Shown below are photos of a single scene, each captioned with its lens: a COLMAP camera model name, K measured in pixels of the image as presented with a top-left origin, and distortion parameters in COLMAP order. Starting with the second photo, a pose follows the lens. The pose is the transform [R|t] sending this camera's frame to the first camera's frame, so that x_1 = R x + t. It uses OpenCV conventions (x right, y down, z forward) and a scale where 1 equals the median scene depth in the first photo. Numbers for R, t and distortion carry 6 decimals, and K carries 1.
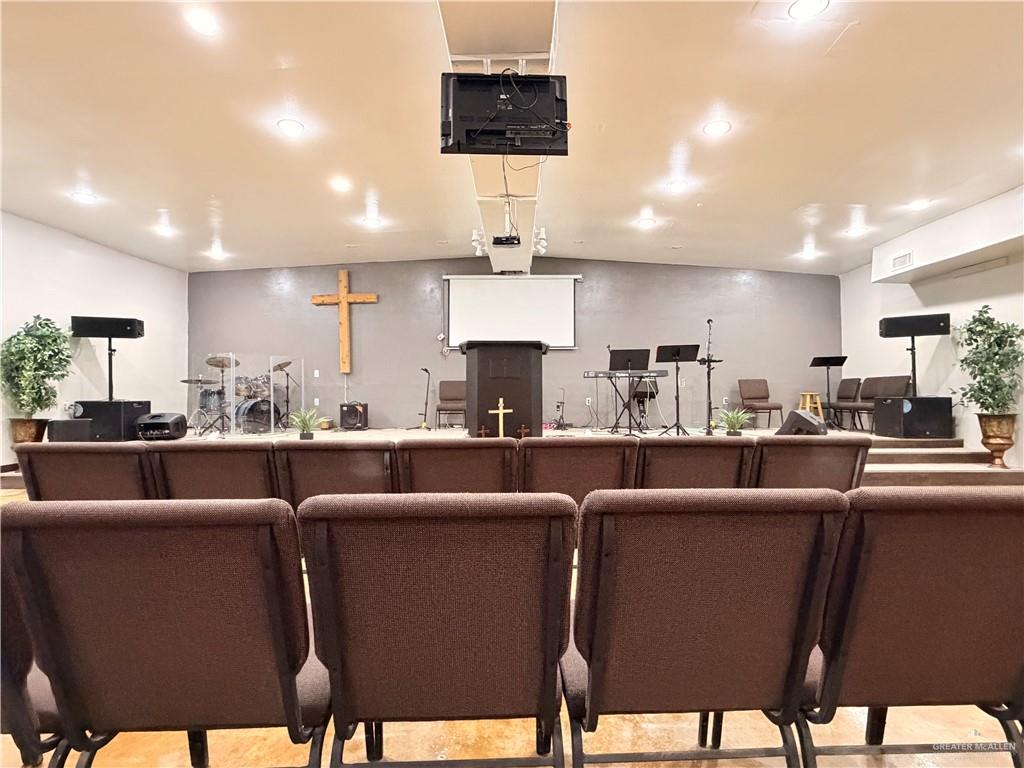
lens RADIAL K [[507.5, 0, 512.0], [0, 507.5, 384.0], [0, 0, 1]] dist [0.004079, -0.000077]
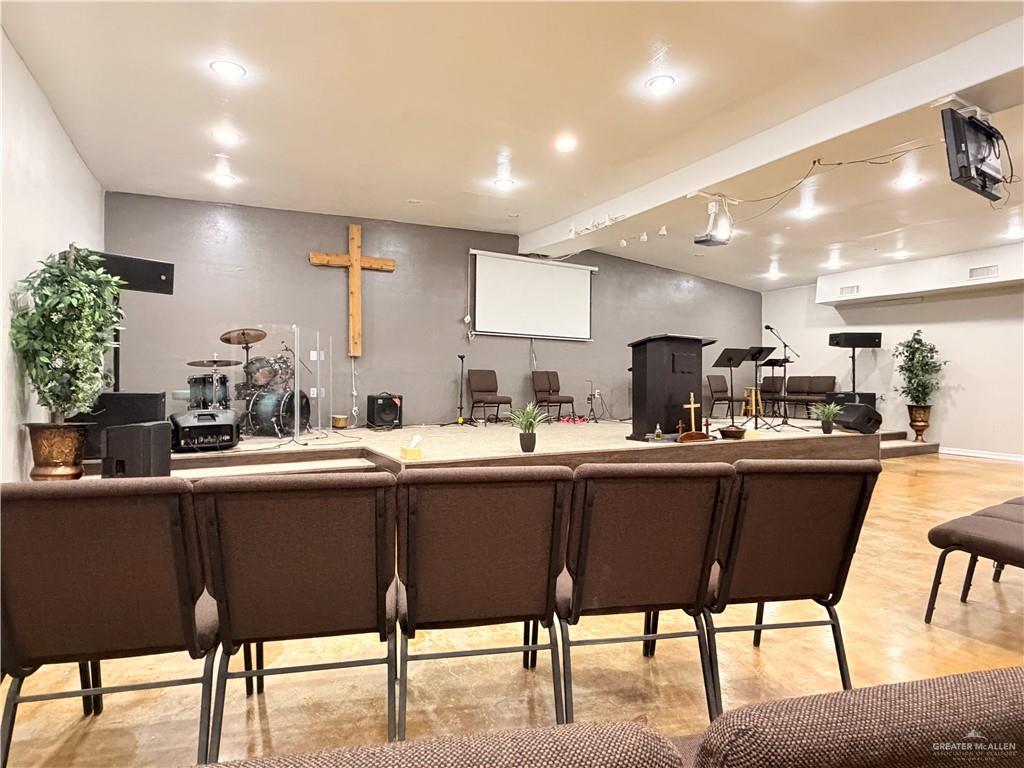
lens RADIAL K [[545.2, 0, 509.6], [0, 545.2, 385.5], [0, 0, 1]] dist [0.002042, 0.001637]
pose [[0.870333, 0.011849, 0.492321, -0.703875], [-0.025347, 0.999463, 0.020754, -0.000084], [-0.491811, -0.030542, 0.870166, 0.185939]]
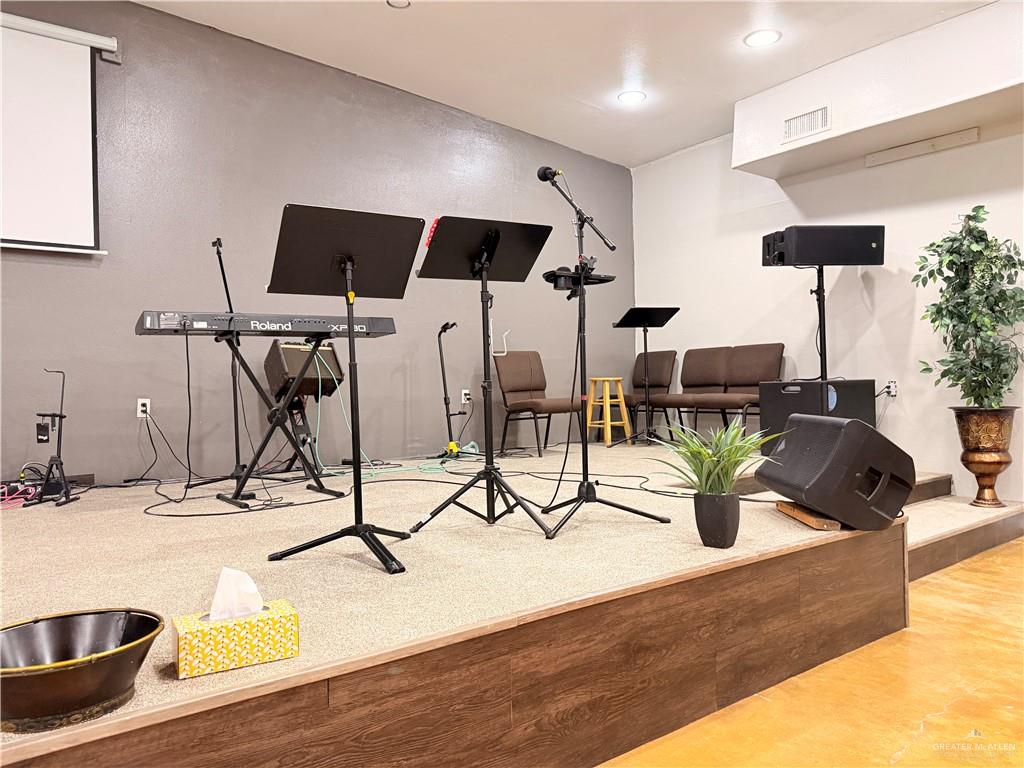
lens RADIAL K [[721.4, 0, 509.2], [0, 721.4, 389.8], [0, 0, 1]] dist [0.074845, -0.097490]
pose [[0.791004, -0.019945, 0.611486, 0.053967], [0.007235, 0.999704, 0.023249, 0.015008], [-0.611768, -0.013966, 0.790914, 0.581380]]
